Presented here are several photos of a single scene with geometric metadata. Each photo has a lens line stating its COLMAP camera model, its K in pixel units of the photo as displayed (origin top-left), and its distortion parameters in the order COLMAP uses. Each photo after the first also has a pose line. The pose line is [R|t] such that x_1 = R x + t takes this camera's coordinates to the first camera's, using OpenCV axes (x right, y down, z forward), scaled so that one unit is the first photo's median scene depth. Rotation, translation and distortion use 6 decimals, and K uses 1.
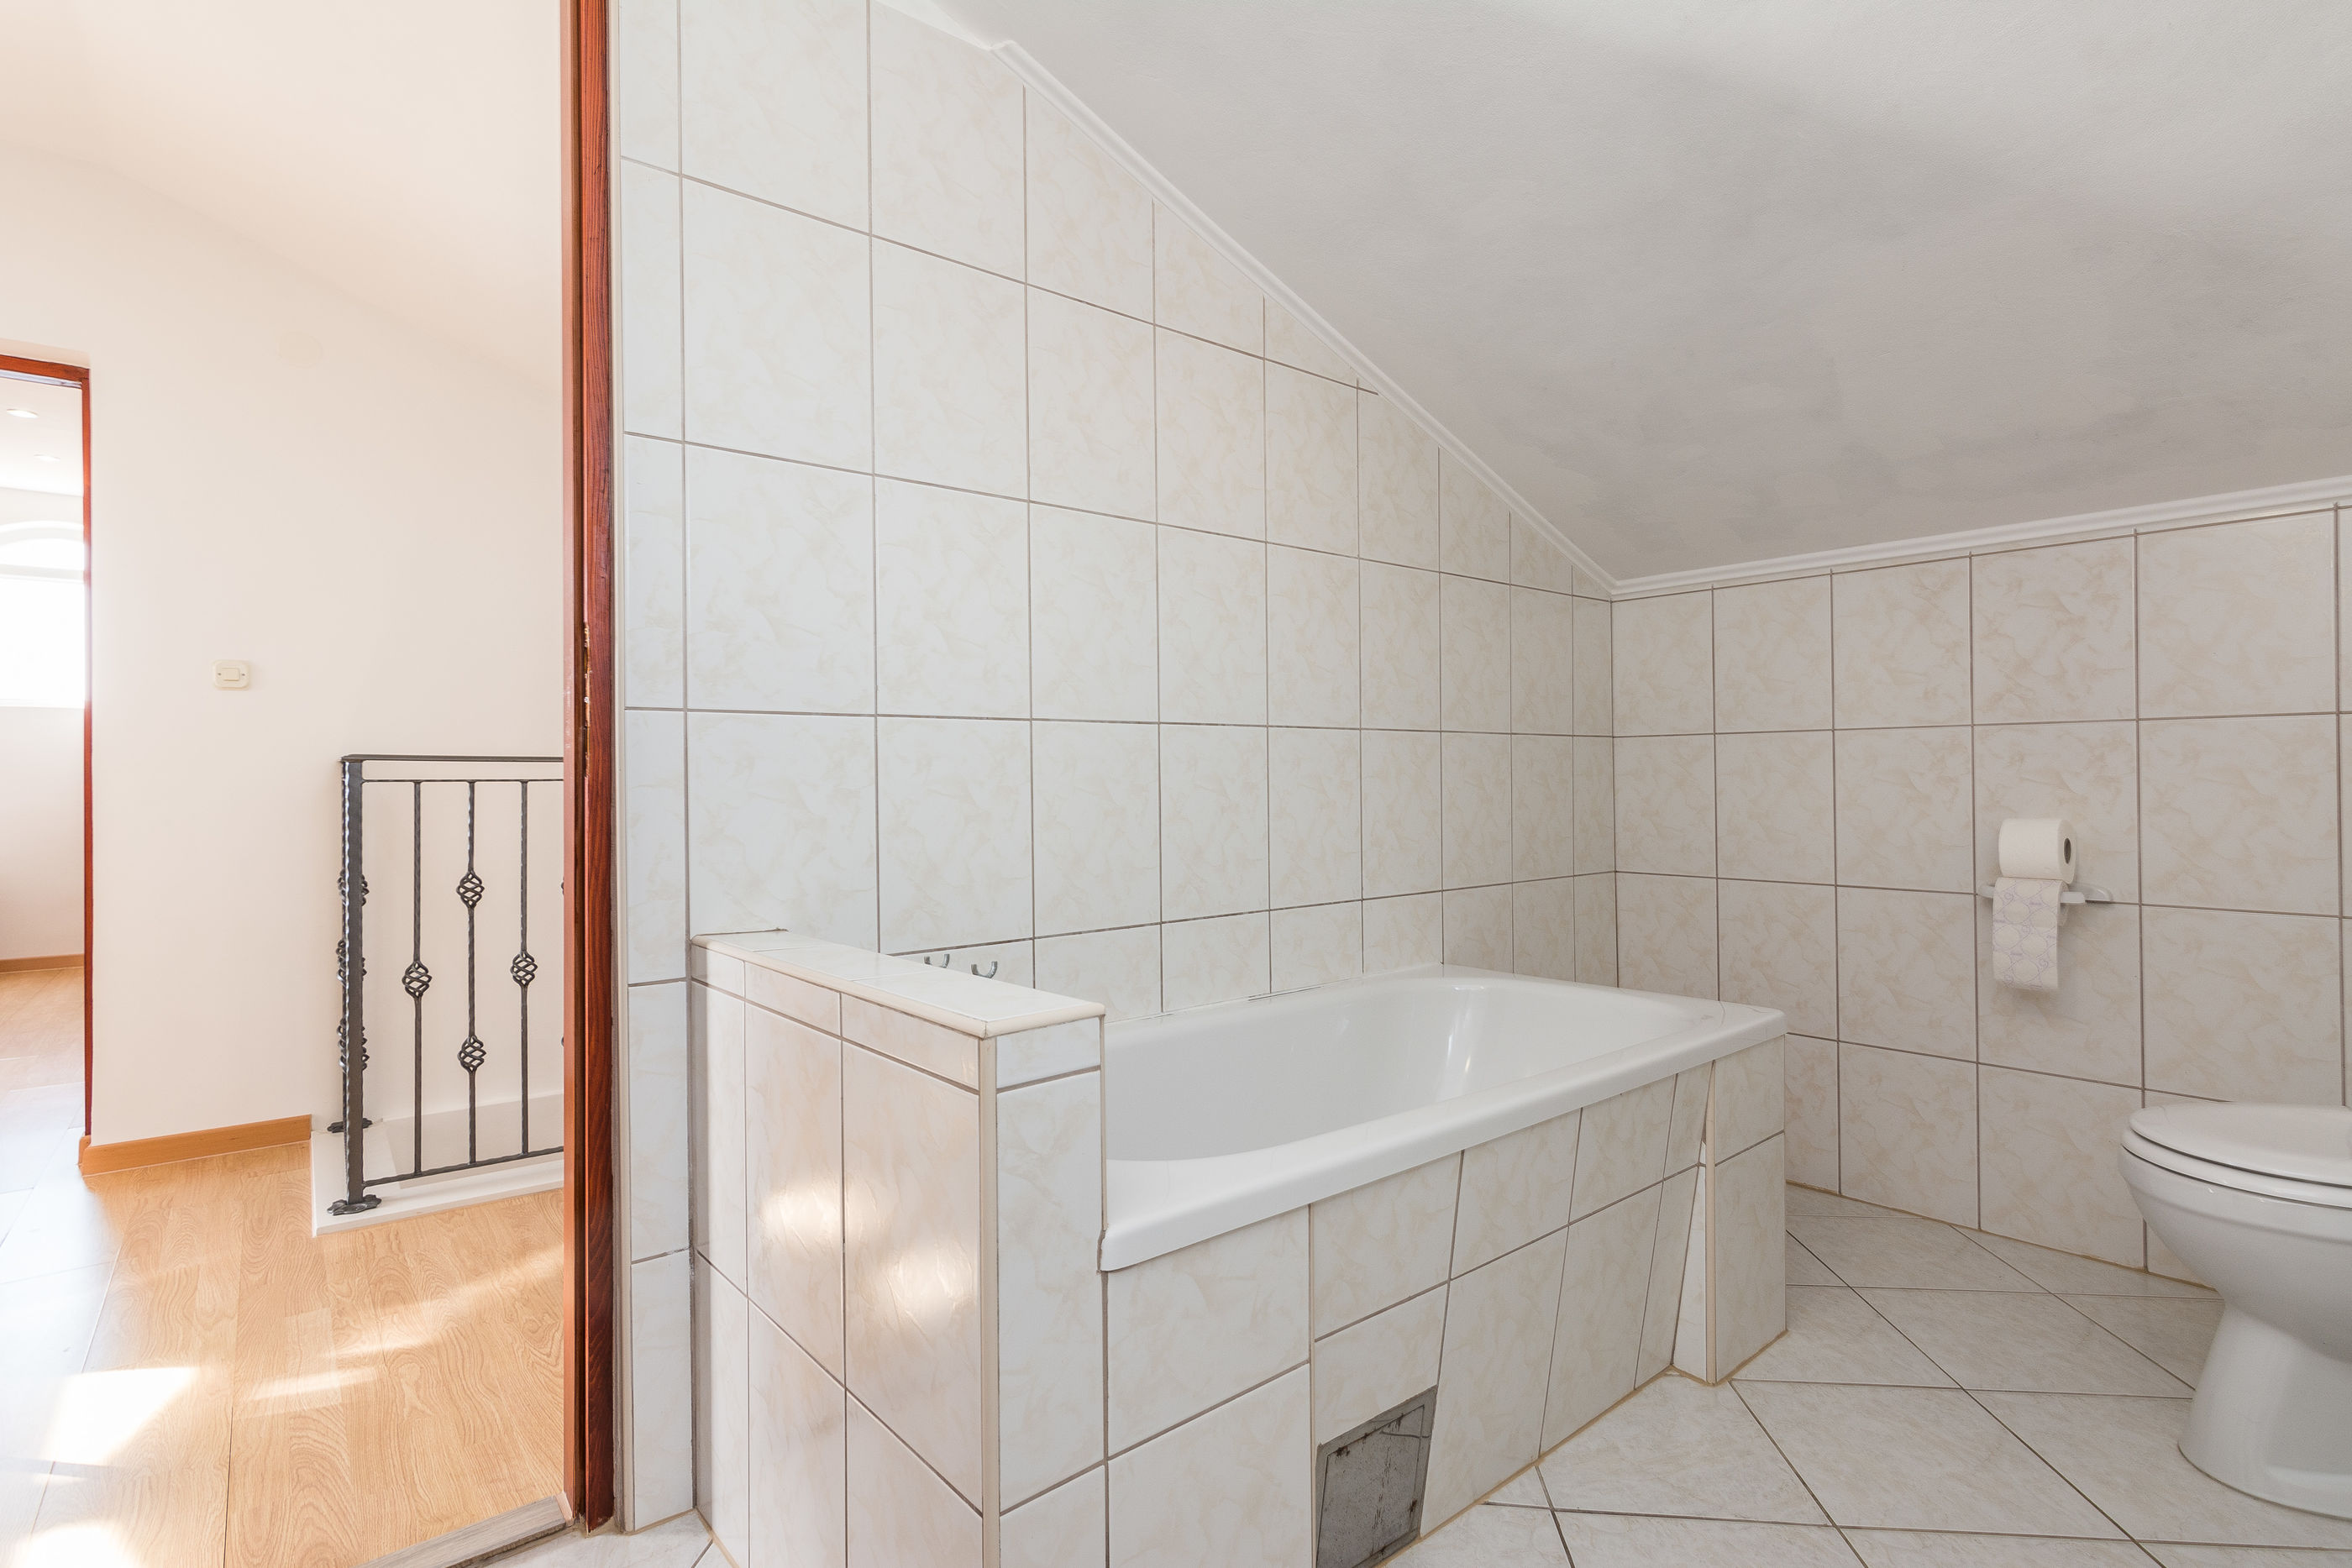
lens RADIAL K [[1147.2, 0, 1175.6], [0, 1147.2, 773.4], [0, 0, 1]] dist [0.000147, -0.001009]
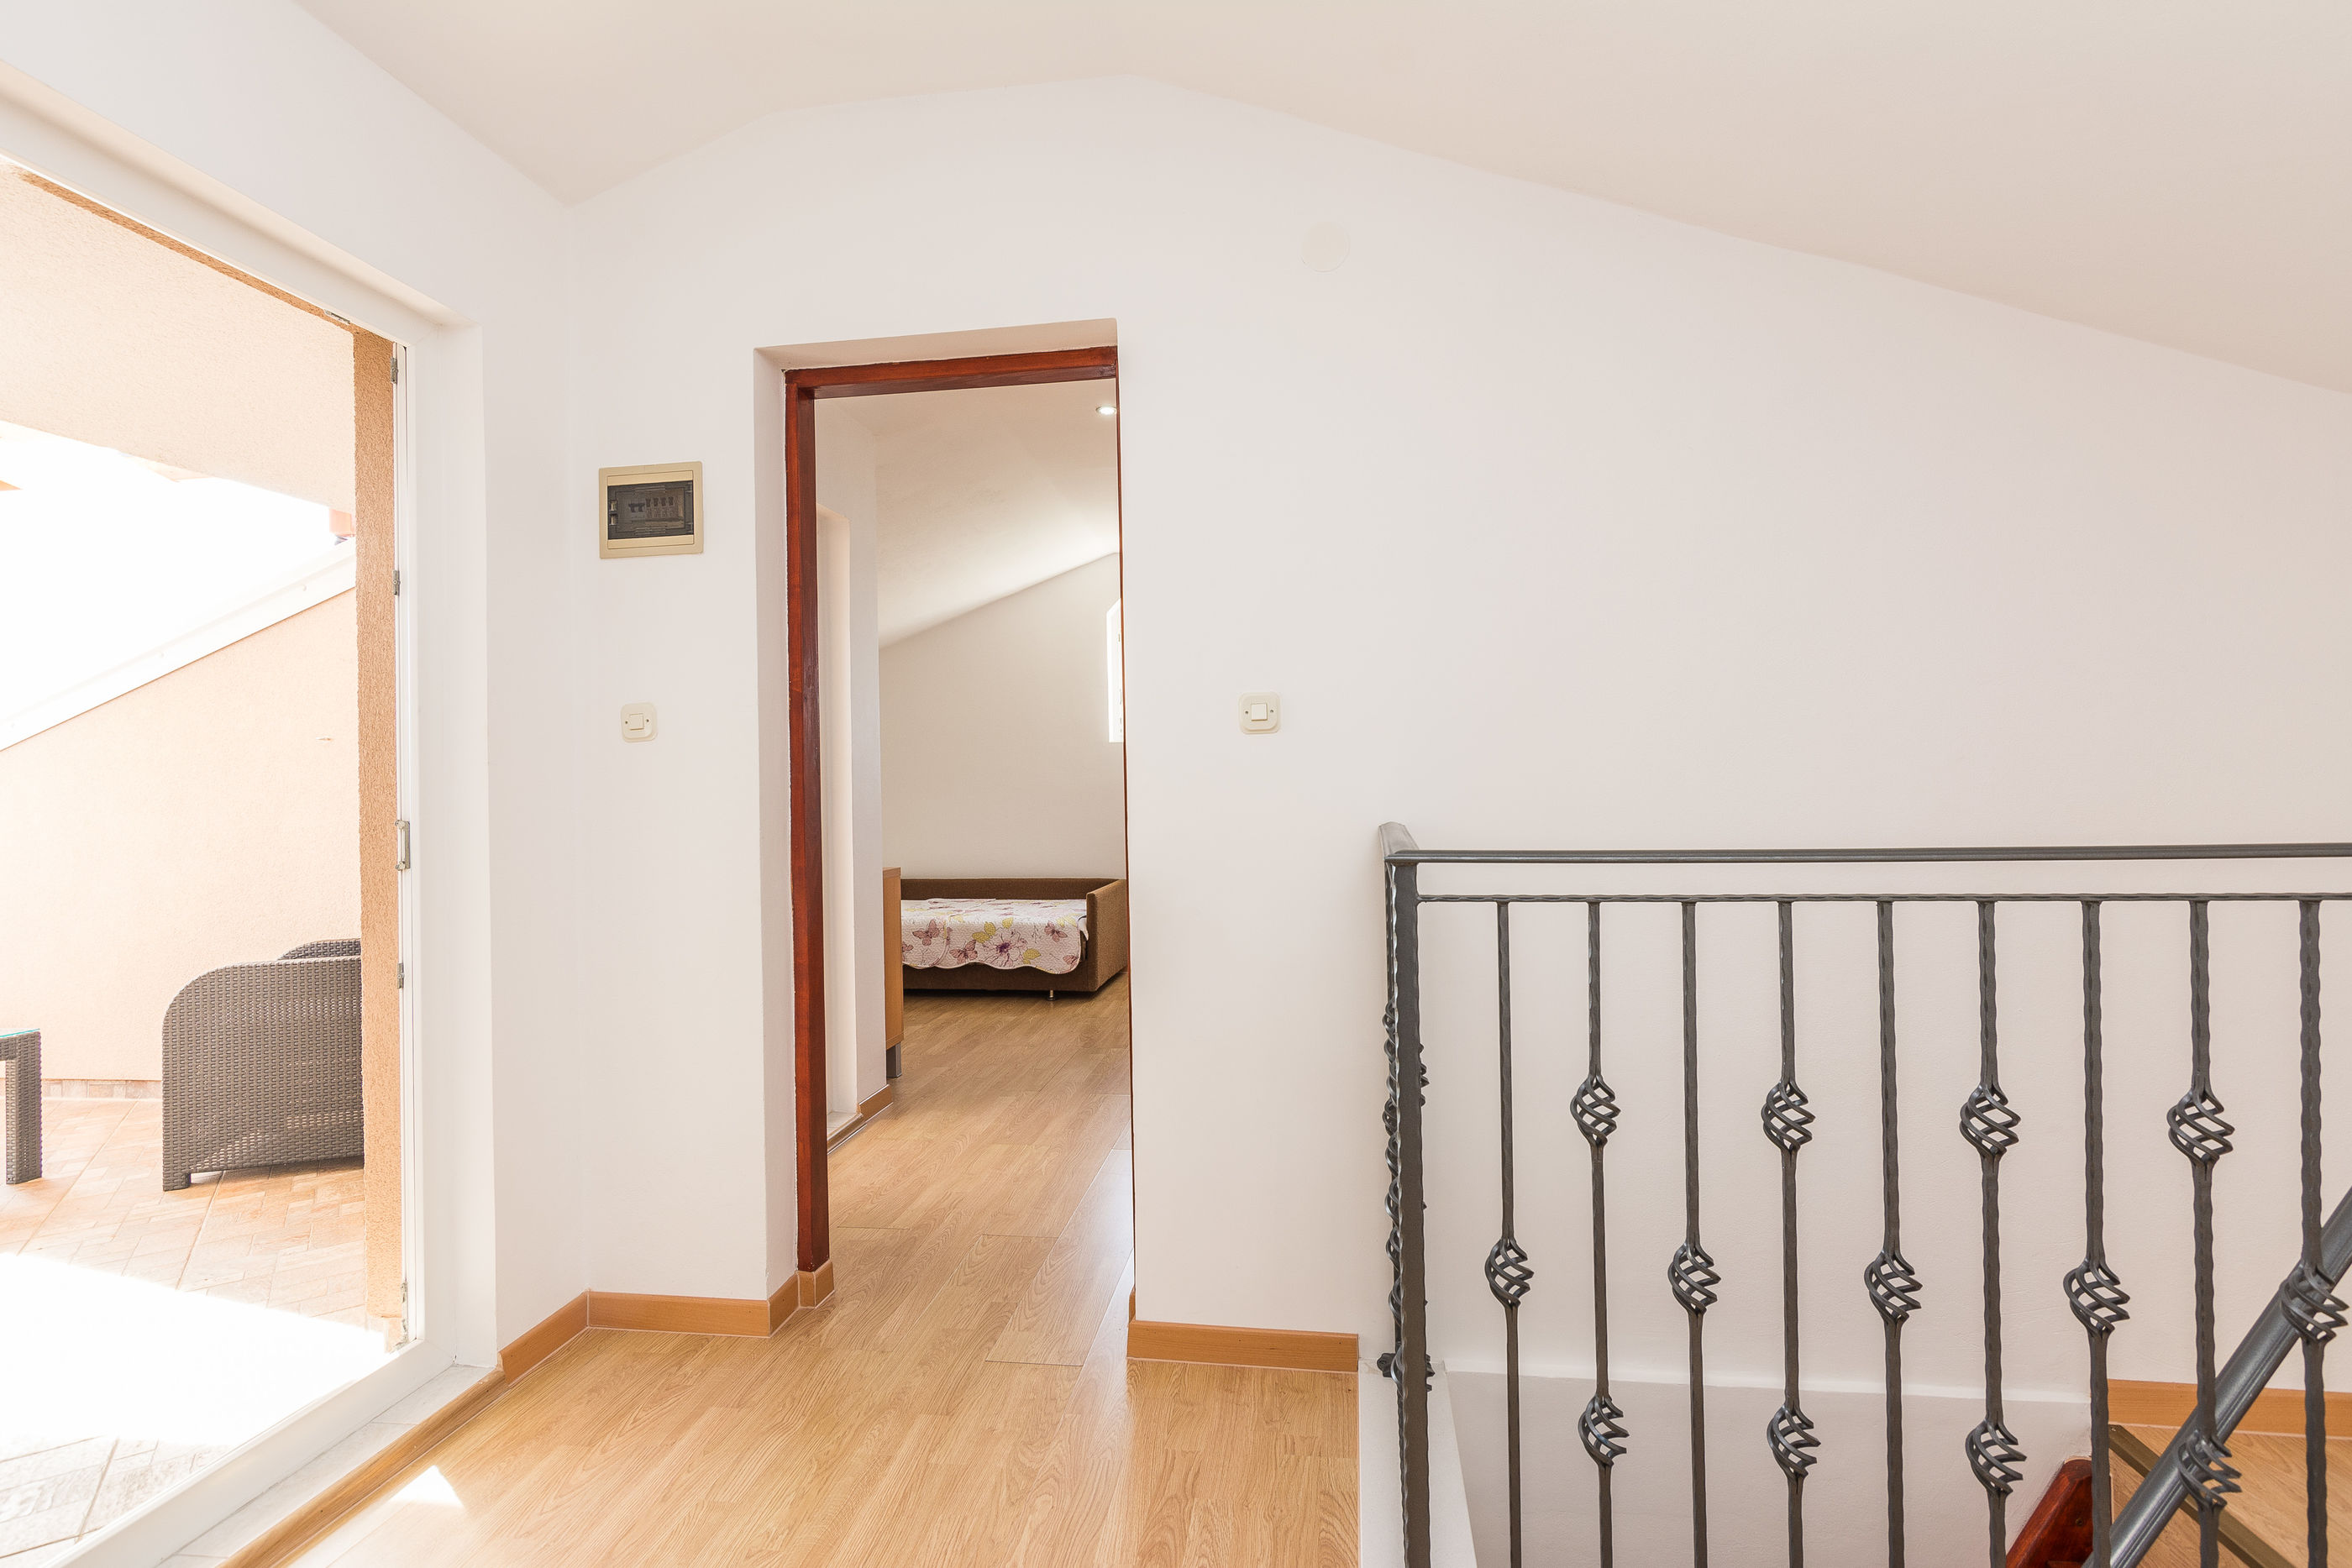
lens RADIAL K [[1207.5, 0, 1176.0], [0, 1207.5, 784.0], [0, 0, 1]] dist [-0.000232, -0.000290]
pose [[0.699025, -0.009592, -0.715033, -0.096437], [0.020037, 0.999780, 0.006177, -0.014467], [0.714817, -0.018645, 0.699063, 0.131769]]
